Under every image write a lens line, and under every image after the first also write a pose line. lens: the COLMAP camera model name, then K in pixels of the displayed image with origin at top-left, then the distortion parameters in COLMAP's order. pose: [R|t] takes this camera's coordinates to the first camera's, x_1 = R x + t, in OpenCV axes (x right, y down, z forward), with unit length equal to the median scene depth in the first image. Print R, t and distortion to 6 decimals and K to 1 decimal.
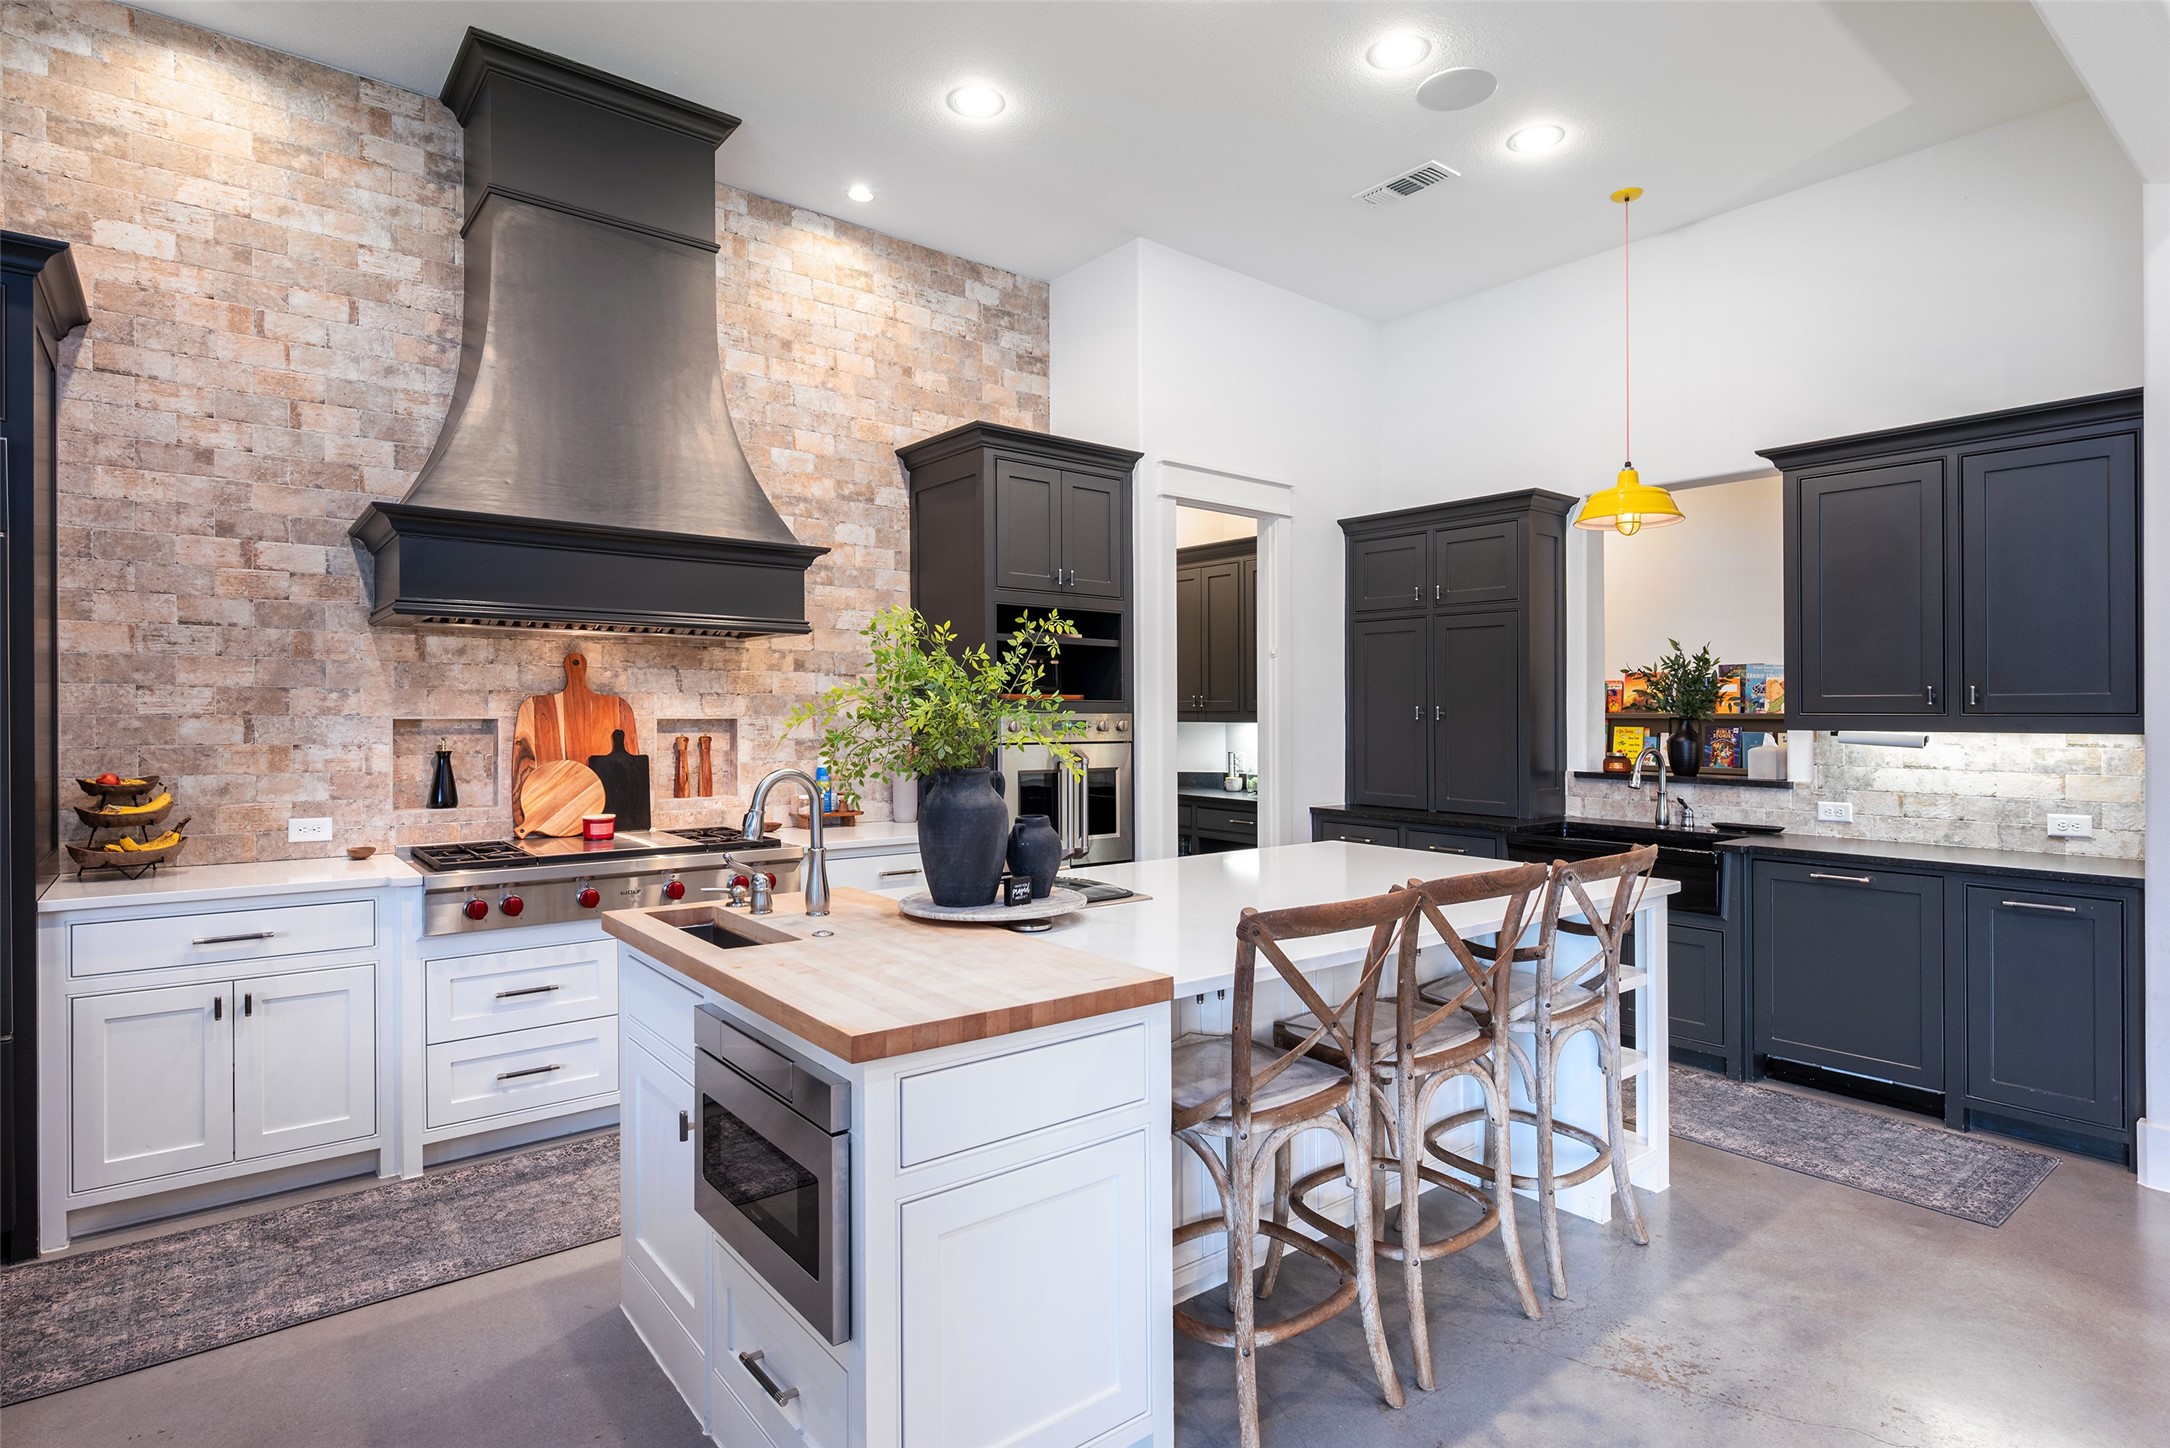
lens RADIAL K [[1126.7, 0, 1099.9], [0, 1126.7, 720.8], [0, 0, 1]] dist [-0.002389, 0.001837]
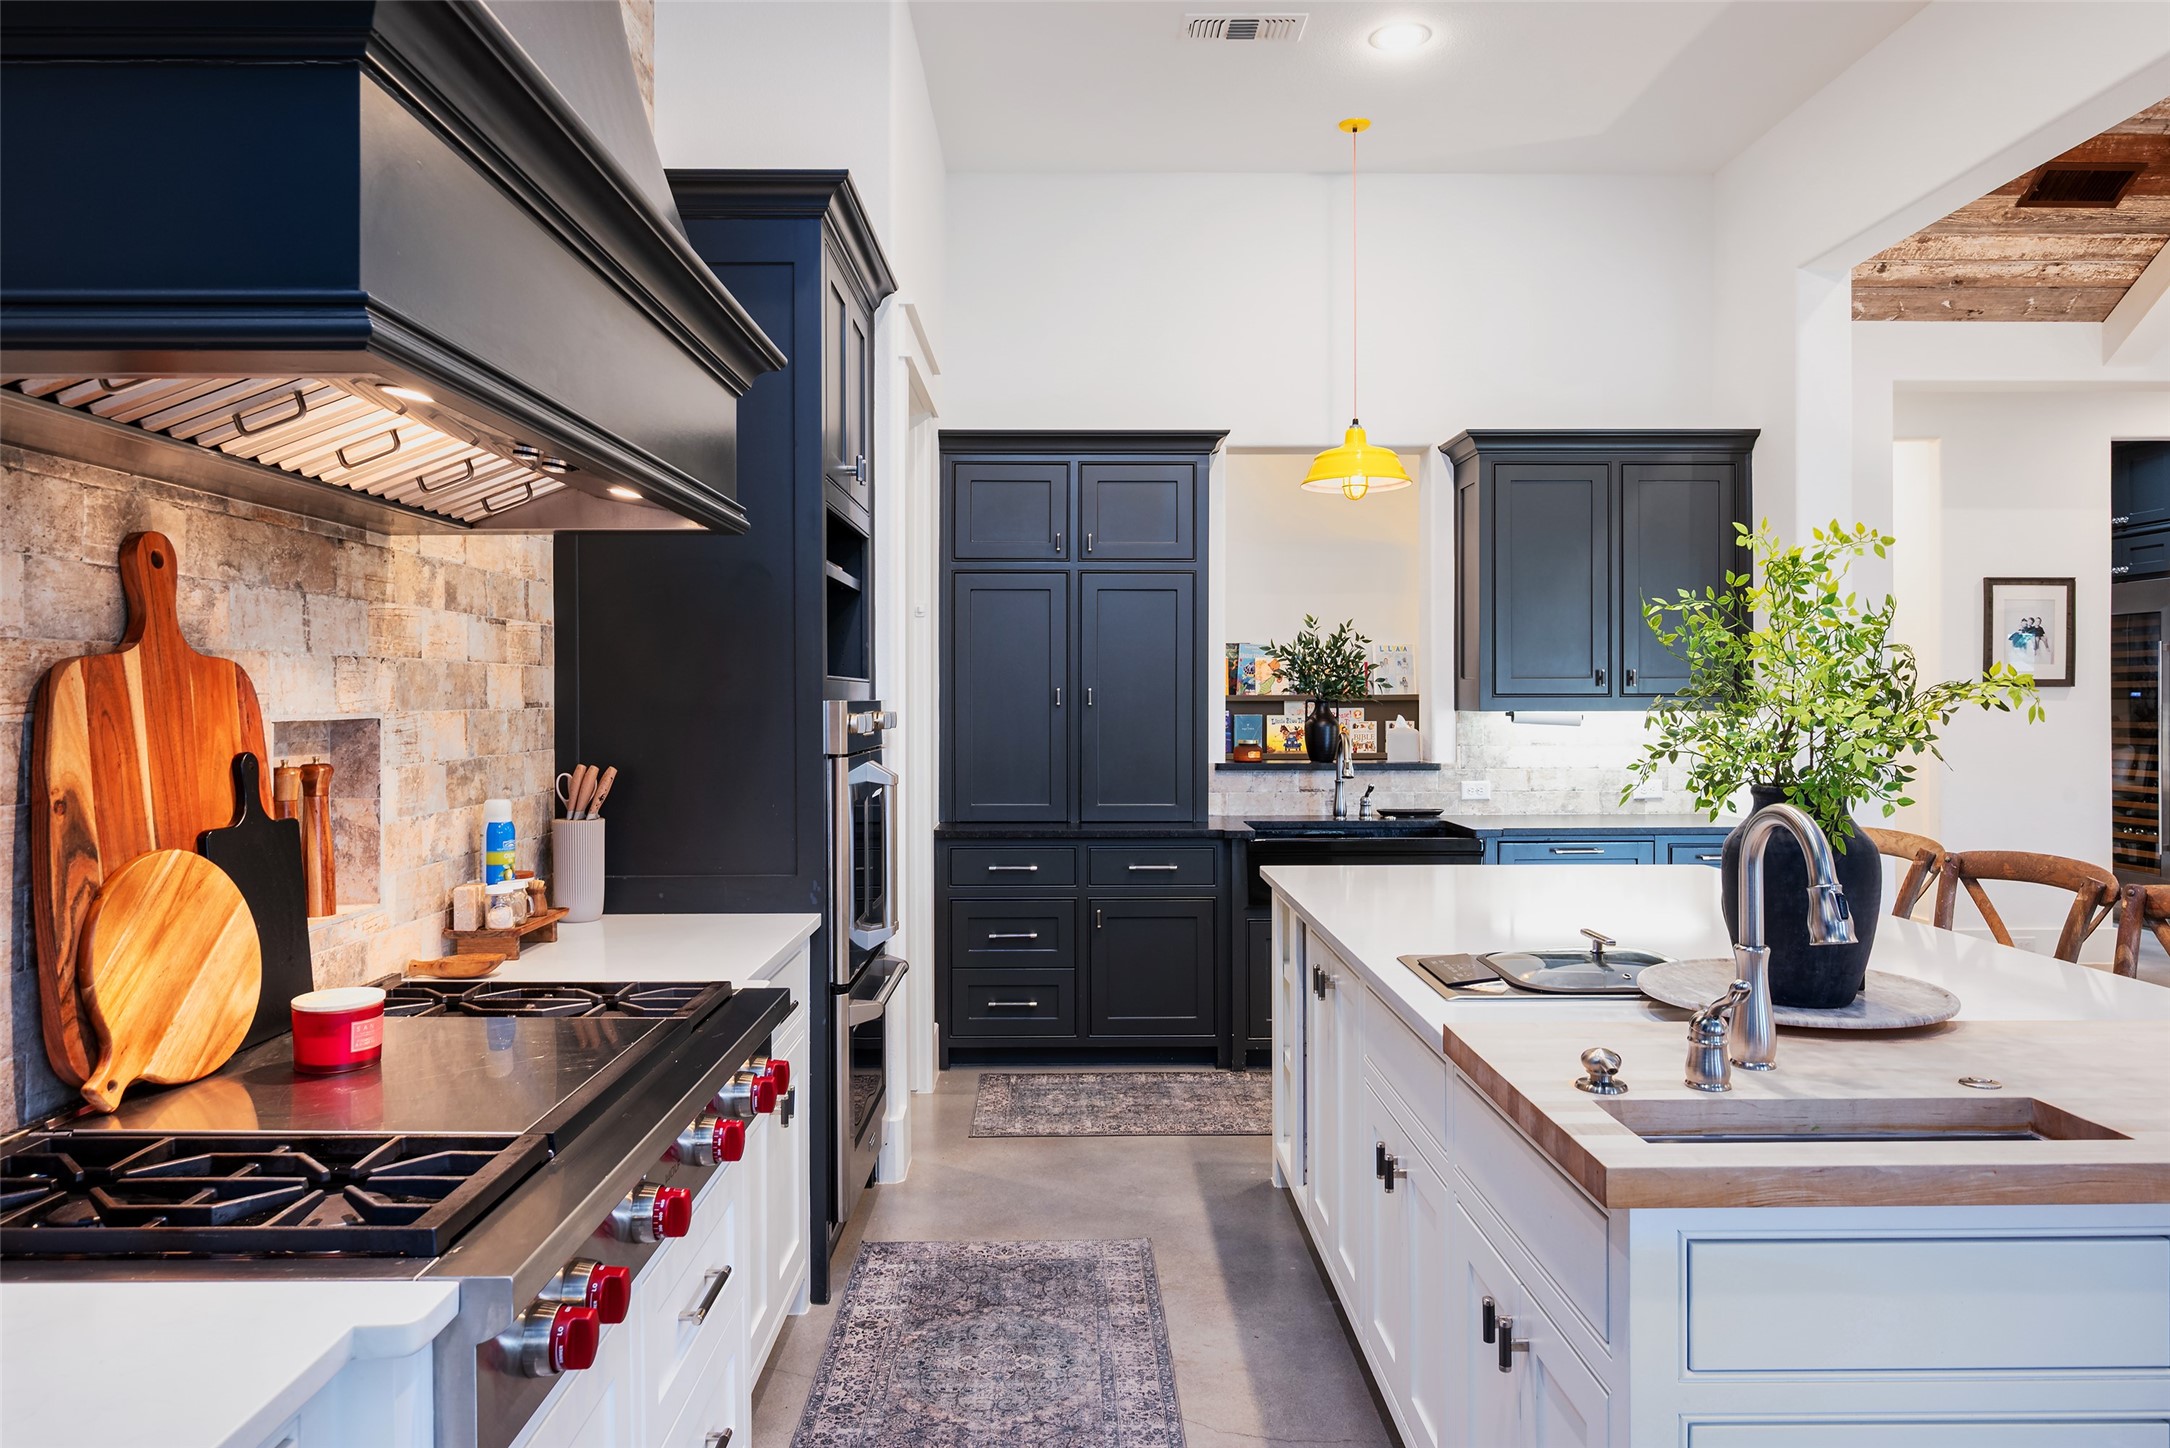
lens RADIAL K [[1410.9, 0, 1062.7], [0, 1410.9, 718.2], [0, 0, 1]] dist [-0.012735, -0.001060]
pose [[0.611071, -0.016637, 0.791401, -0.627903], [0.007829, 0.999857, 0.014975, -0.008213], [-0.791537, -0.002955, 0.611114, 0.525492]]
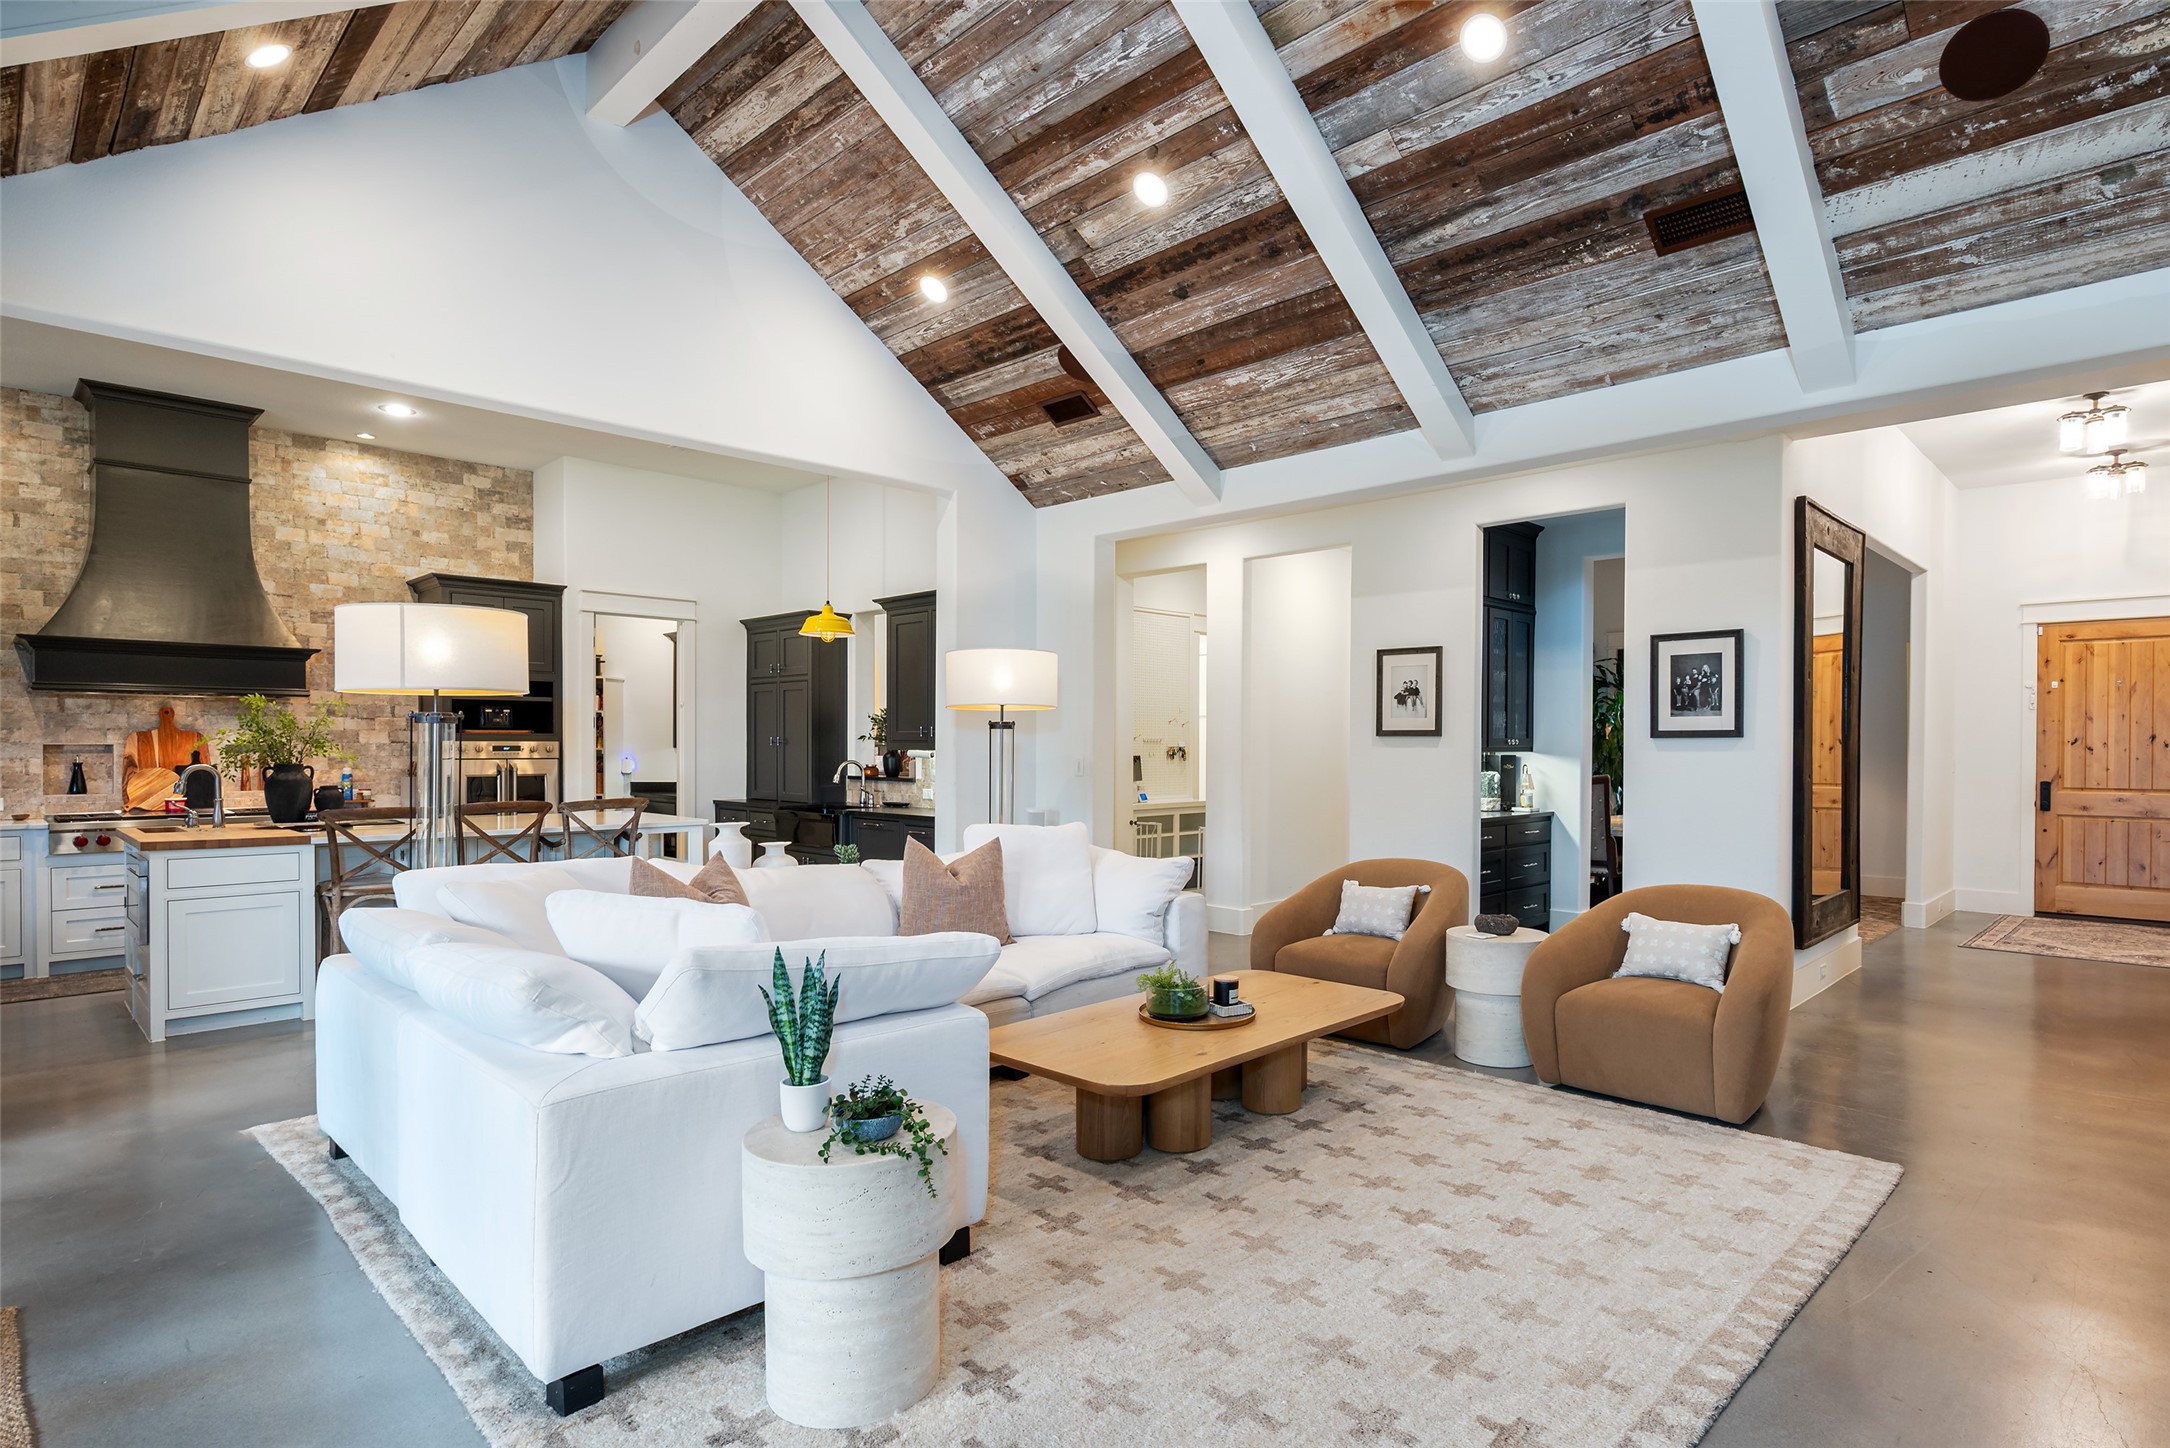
lens RADIAL K [[1164.6, 0, 1222.8], [0, 1164.6, 757.1], [0, 0, 1]] dist [0.001475, -0.006826]
pose [[0.988497, -0.001903, 0.151225, 0.874820], [0.000801, 0.999973, 0.007345, 0.005763], [-0.151235, -0.007140, 0.988472, -1.020190]]
